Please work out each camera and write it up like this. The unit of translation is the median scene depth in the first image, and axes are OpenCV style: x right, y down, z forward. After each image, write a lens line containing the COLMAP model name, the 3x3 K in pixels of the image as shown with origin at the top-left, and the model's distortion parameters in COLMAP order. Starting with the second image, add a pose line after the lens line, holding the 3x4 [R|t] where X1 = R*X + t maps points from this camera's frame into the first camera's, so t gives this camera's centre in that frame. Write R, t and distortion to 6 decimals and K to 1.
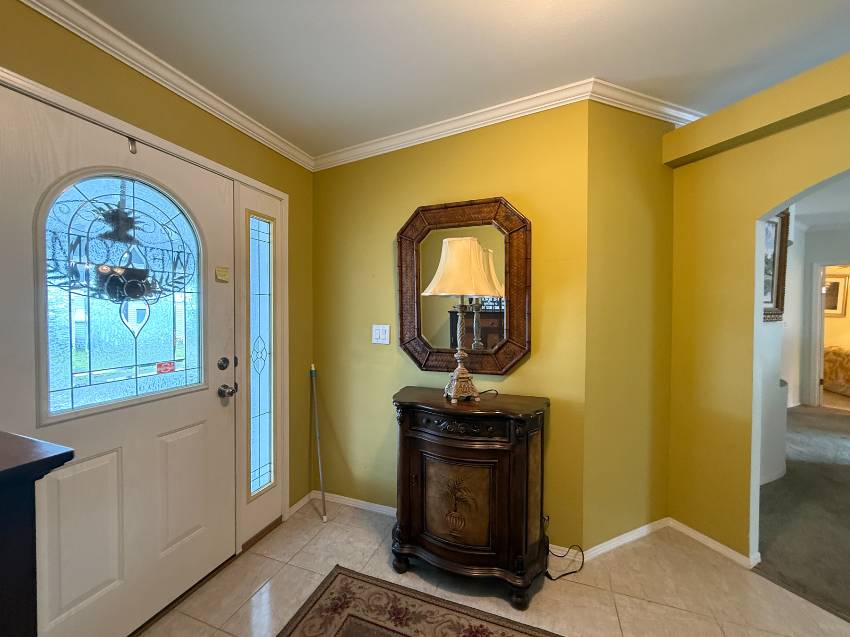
lens RADIAL K [[338.4, 0, 422.8], [0, 338.4, 317.8], [0, 0, 1]] dist [-0.002059, -0.000079]
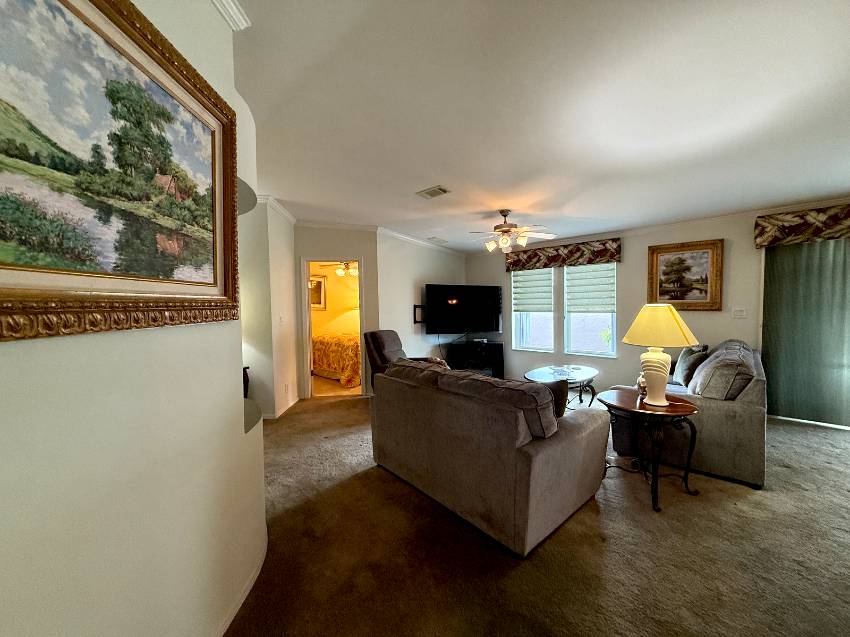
lens RADIAL K [[338.4, 0, 422.8], [0, 338.4, 317.8], [0, 0, 1]] dist [-0.002059, -0.000079]
pose [[0.392064, -0.043485, 0.918910, 0.644161], [0.039550, 0.998755, 0.030389, 0.001356], [-0.919087, 0.024428, 0.393296, 0.479503]]
